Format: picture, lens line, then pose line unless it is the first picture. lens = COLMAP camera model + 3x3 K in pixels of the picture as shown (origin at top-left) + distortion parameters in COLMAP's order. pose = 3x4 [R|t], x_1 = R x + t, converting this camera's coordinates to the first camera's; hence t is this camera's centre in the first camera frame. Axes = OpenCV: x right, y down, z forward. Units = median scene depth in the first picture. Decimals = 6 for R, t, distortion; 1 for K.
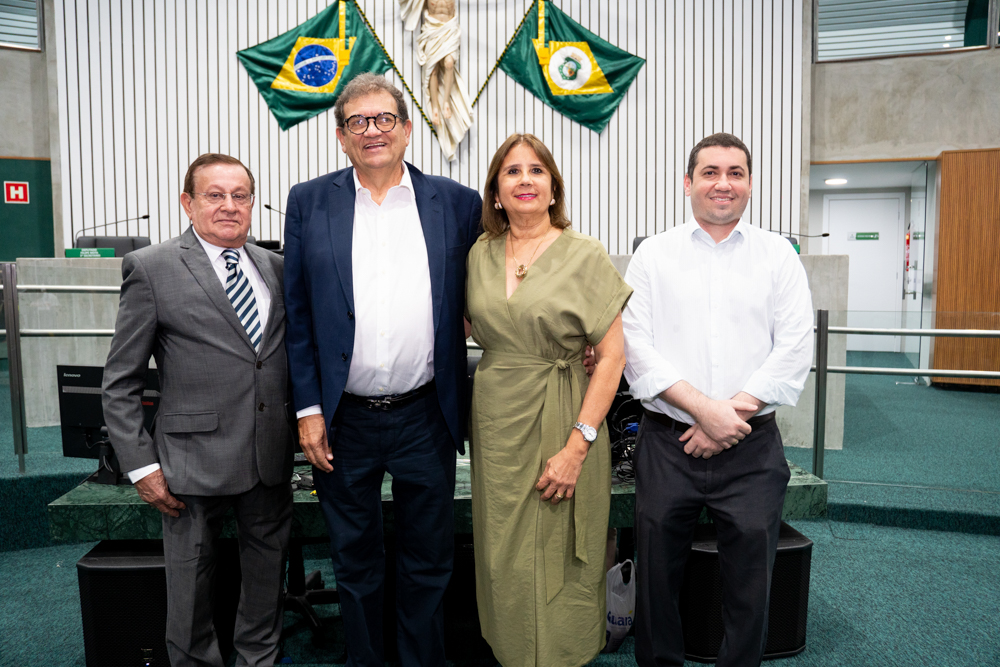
lens RADIAL K [[744.1, 0, 500.8], [0, 744.1, 330.3], [0, 0, 1]] dist [-0.135343, 0.098199]
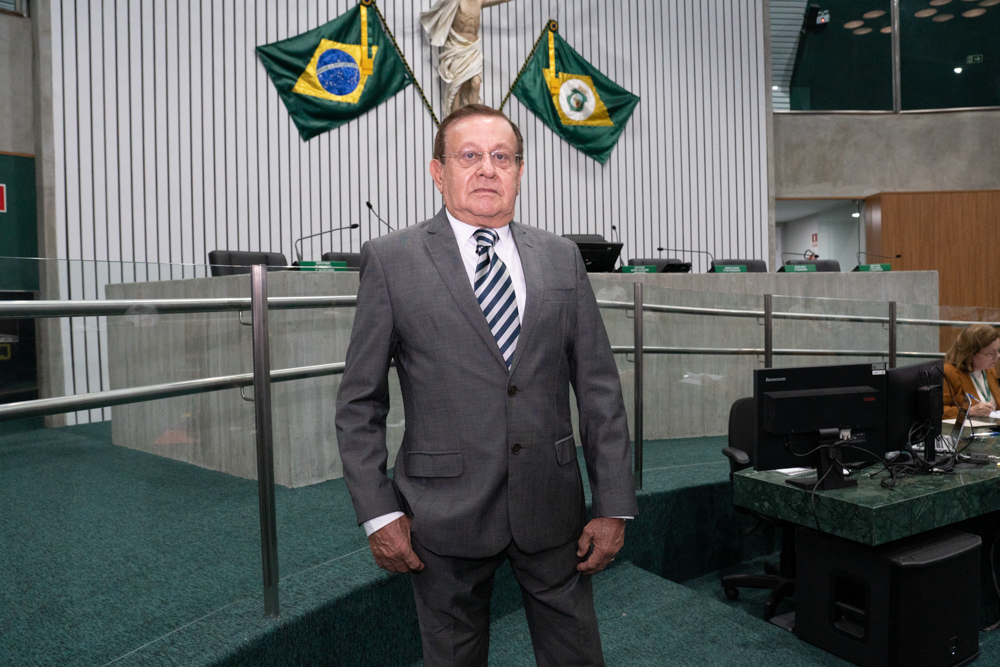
lens RADIAL K [[765.6, 0, 500.0], [0, 765.6, 333.5], [0, 0, 1]] dist [-0.142628, 0.107430]
pose [[0.917987, -0.034269, 0.395127, -0.448889], [0.054910, 0.997647, -0.041045, 0.008500], [-0.392791, 0.059375, 0.917709, 0.087074]]
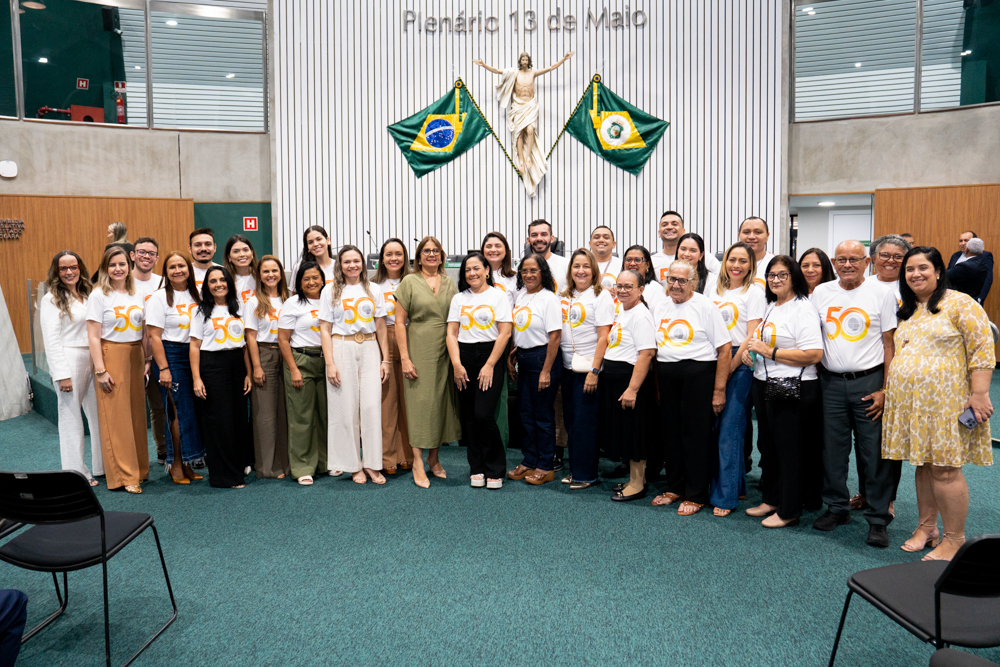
lens RADIAL K [[744.1, 0, 500.8], [0, 744.1, 330.3], [0, 0, 1]] dist [-0.135343, 0.098199]
pose [[0.988970, 0.010348, -0.147756, 0.091572], [-0.008517, 0.999879, 0.013016, 0.013090], [0.147873, -0.011614, 0.988938, -0.457555]]
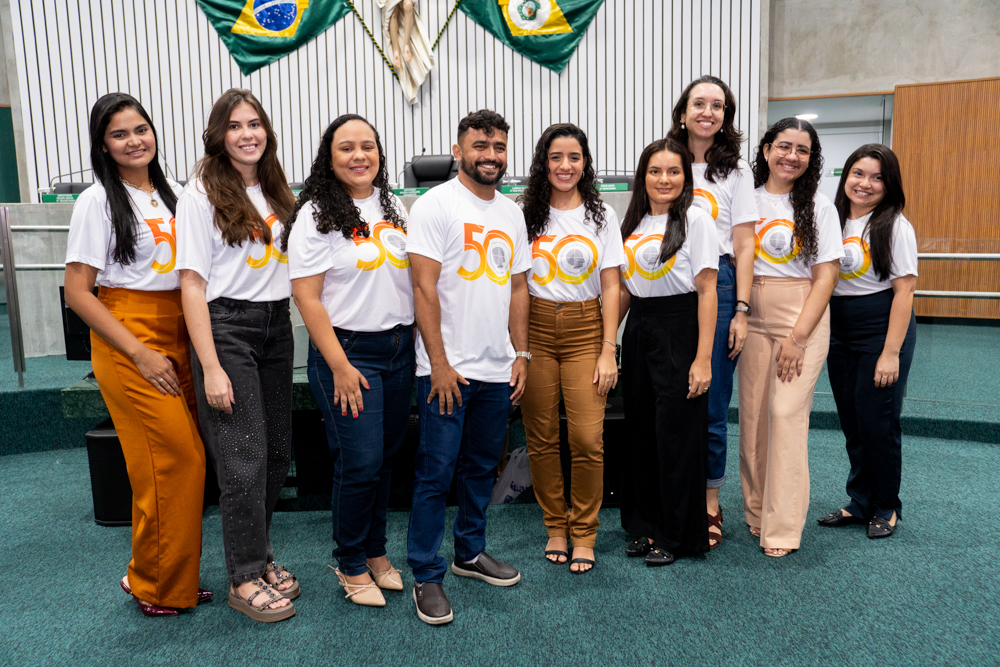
lens RADIAL K [[821.1, 0, 500.7], [0, 821.1, 333.3], [0, 0, 1]] dist [-0.105327, 0.132174]
pose [[0.999896, -0.014417, -0.000018, 0.050227], [0.014392, 0.998095, 0.059990, 0.019997], [-0.000847, -0.059984, 0.998199, -0.138295]]
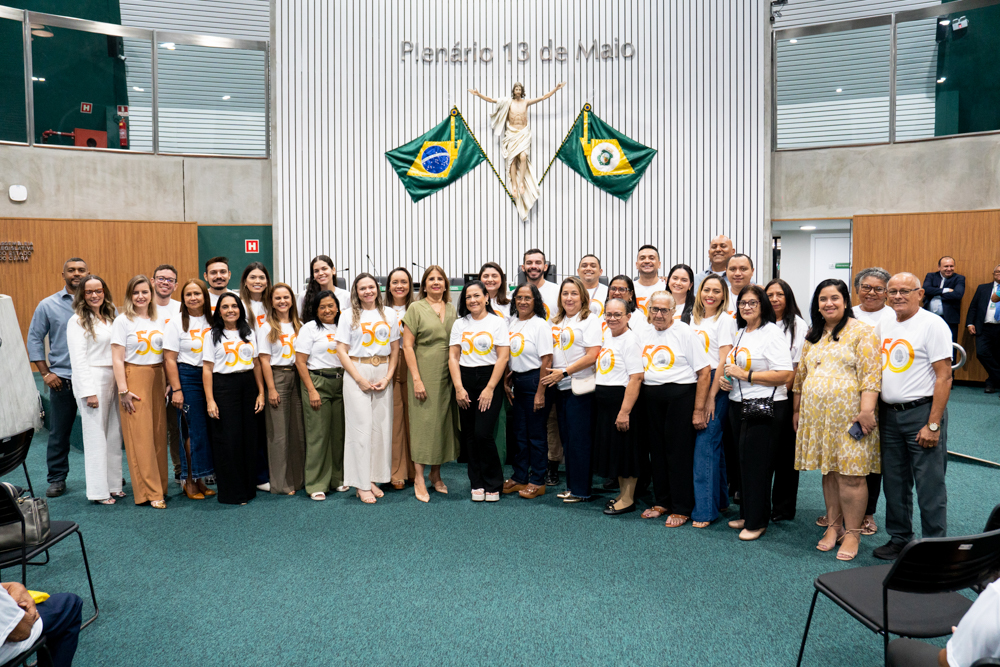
lens RADIAL K [[740.9, 0, 503.0], [0, 740.9, 326.9], [0, 0, 1]] dist [-0.136572, 0.100465]
pose [[0.991339, 0.007321, -0.131124, 0.089042], [-0.009210, 0.999862, -0.013802, 0.005512], [0.131005, 0.014890, 0.991270, -0.499566]]
